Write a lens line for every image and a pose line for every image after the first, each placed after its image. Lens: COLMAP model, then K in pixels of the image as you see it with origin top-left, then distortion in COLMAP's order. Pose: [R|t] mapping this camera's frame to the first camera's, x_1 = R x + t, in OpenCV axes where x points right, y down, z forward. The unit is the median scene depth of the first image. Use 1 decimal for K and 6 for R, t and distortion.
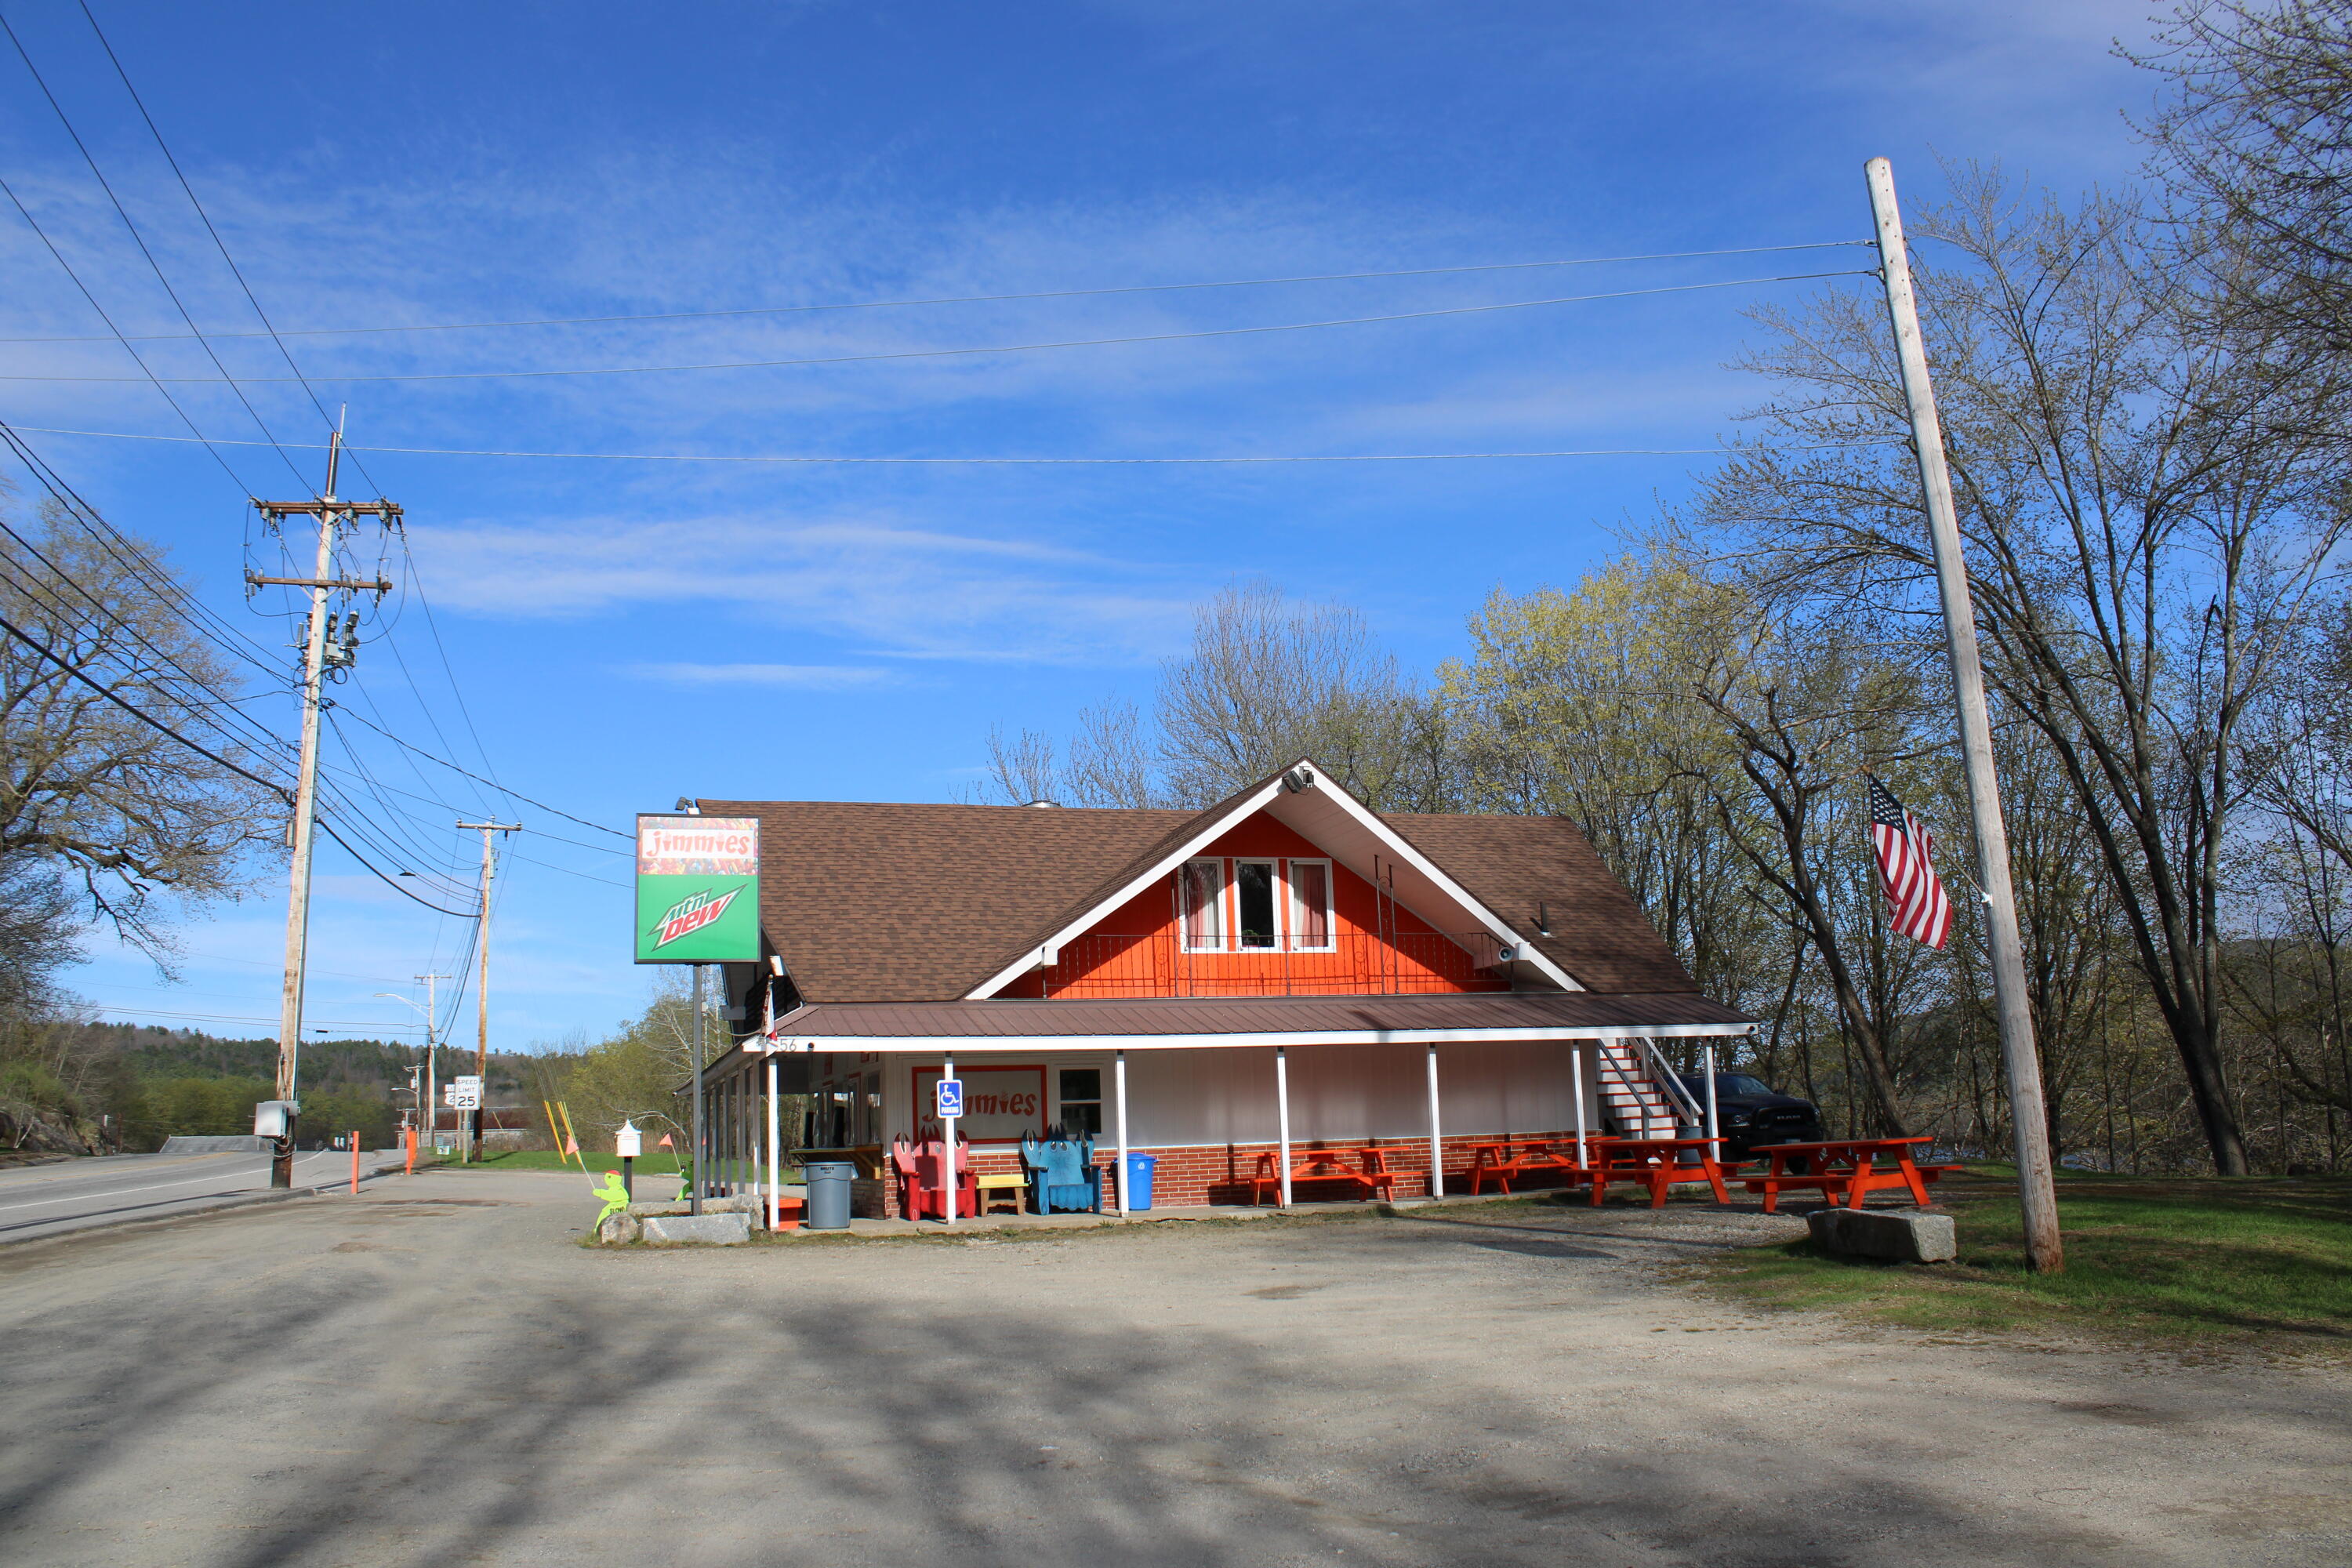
lens RADIAL K [[1944.1, 0, 1199.6], [0, 1944.1, 756.8], [0, 0, 1]] dist [-0.168750, 0.152311]
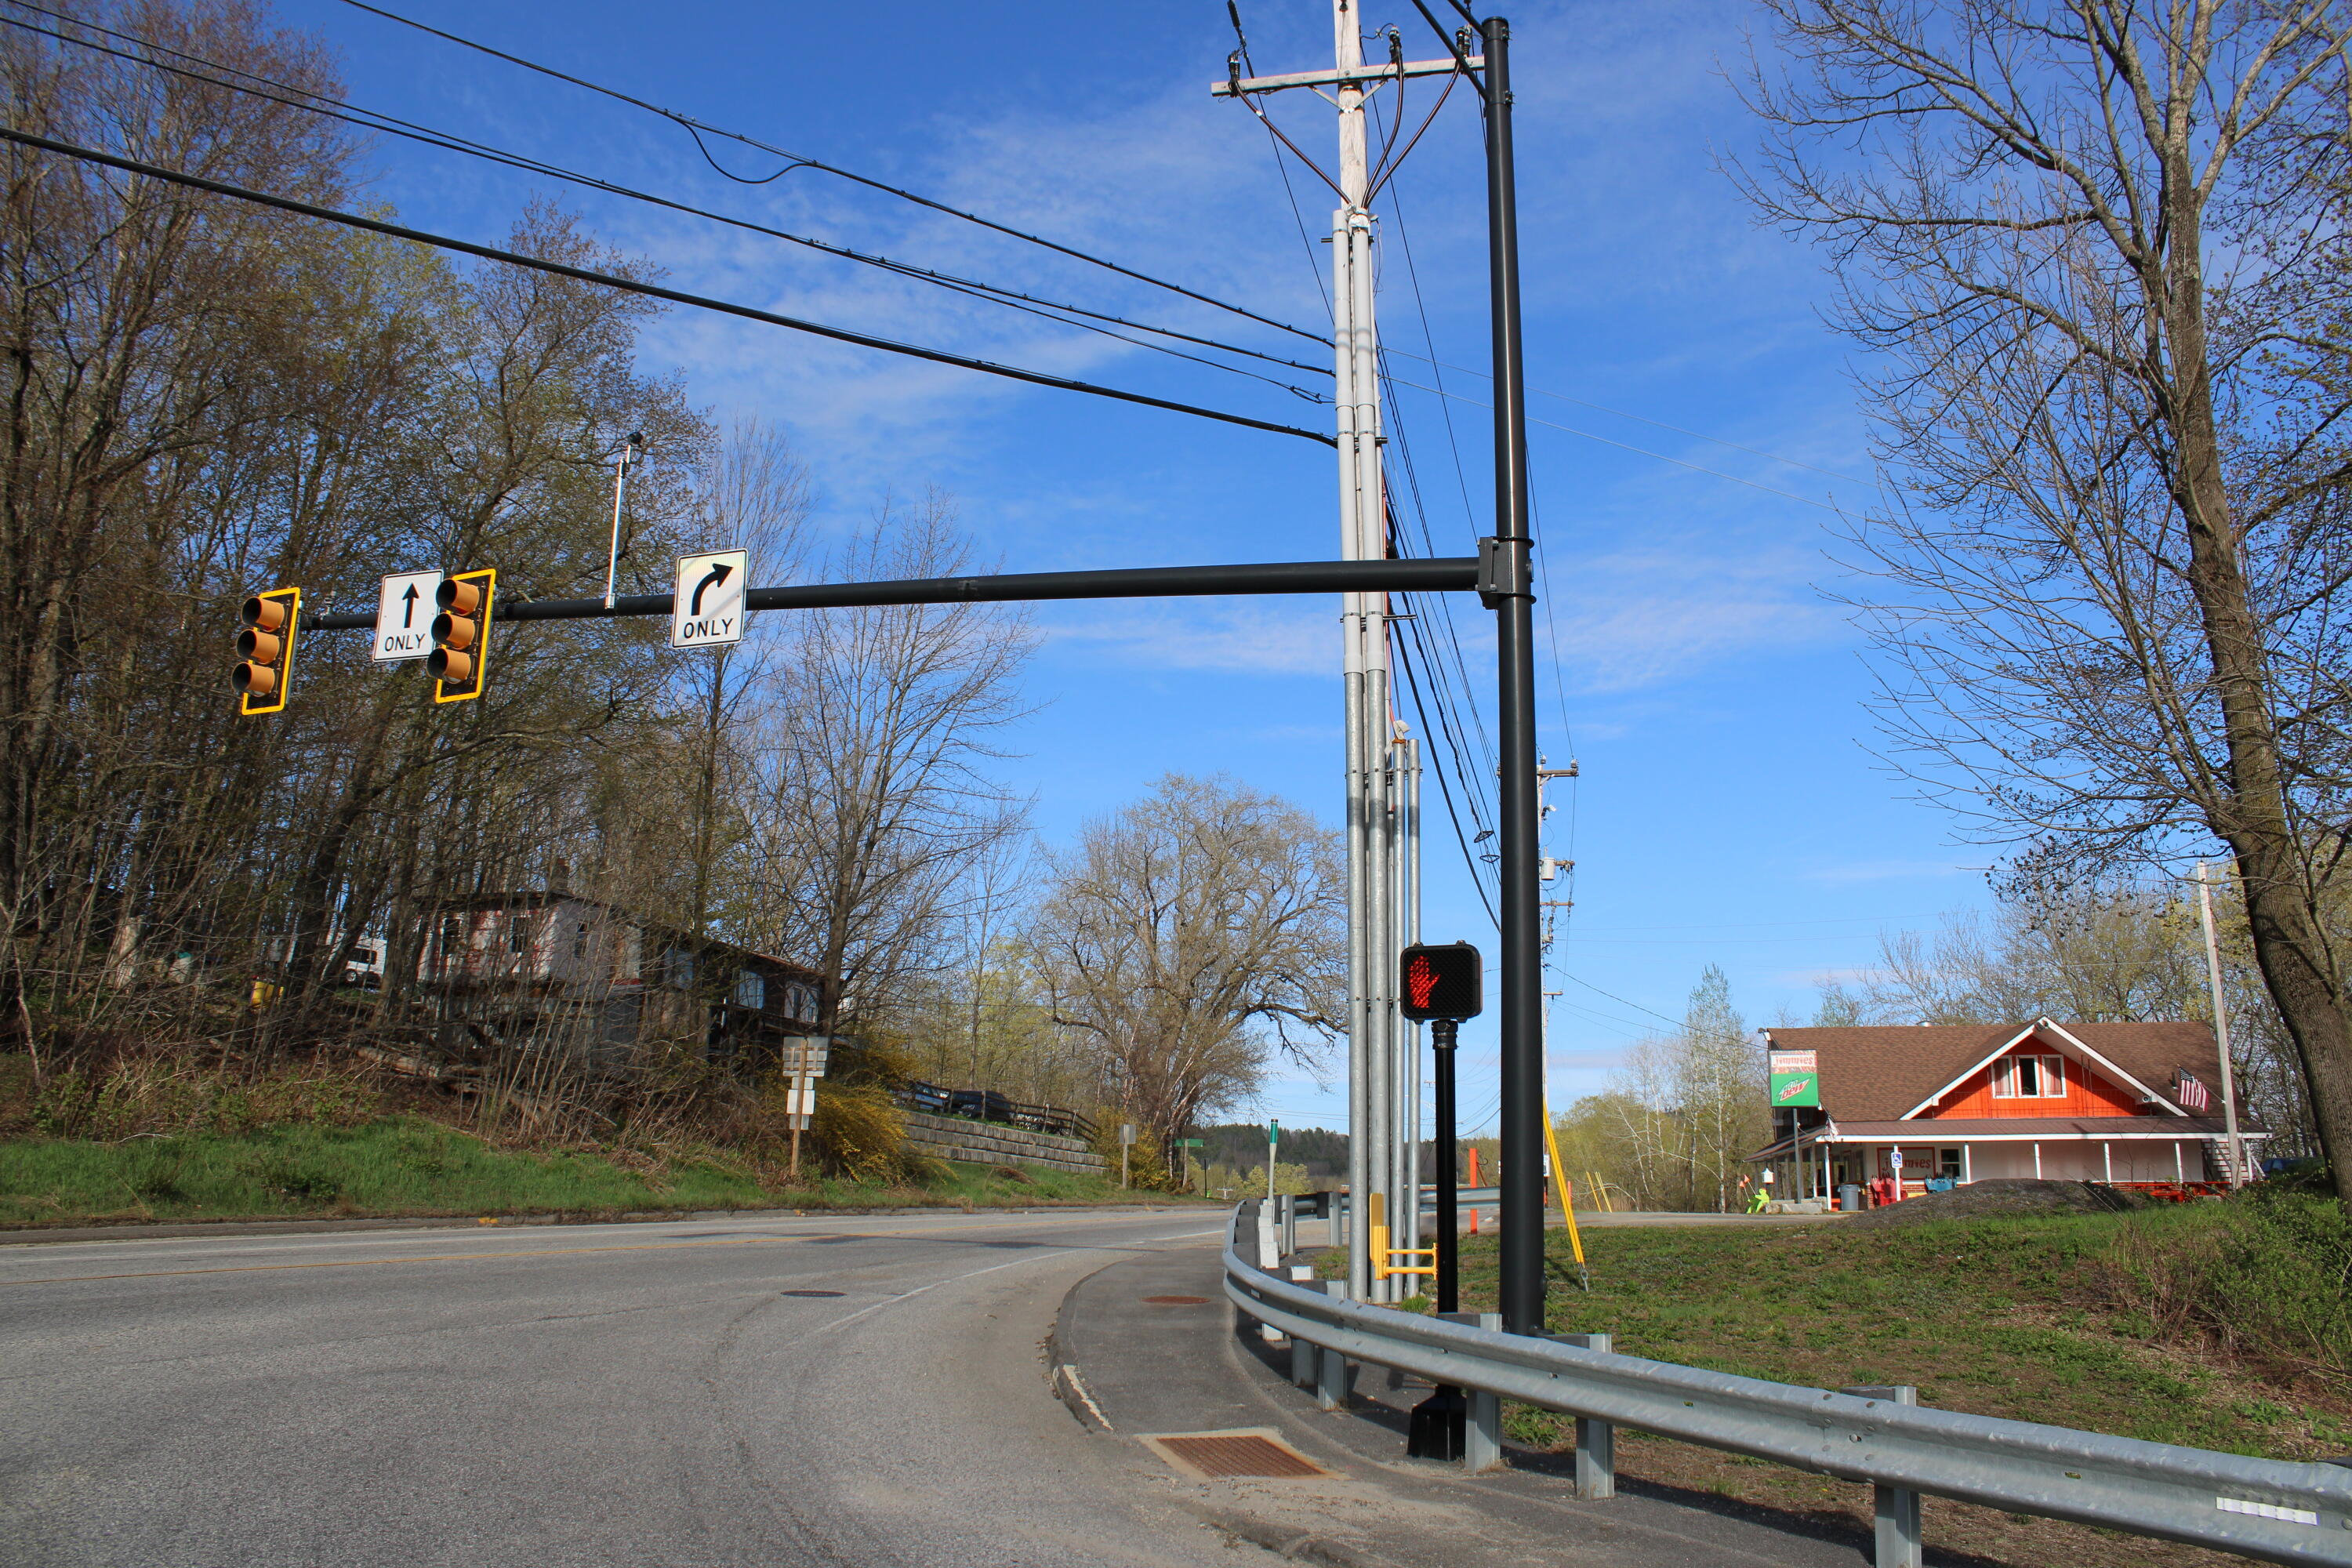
lens RADIAL K [[1944.1, 0, 1199.6], [0, 1944.1, 756.8], [0, 0, 1]] dist [-0.168750, 0.152311]
pose [[0.908646, -0.057300, -0.413617, 0.087947], [0.039442, 0.997889, -0.051593, -0.233078], [0.415700, 0.030566, 0.908988, -1.491591]]
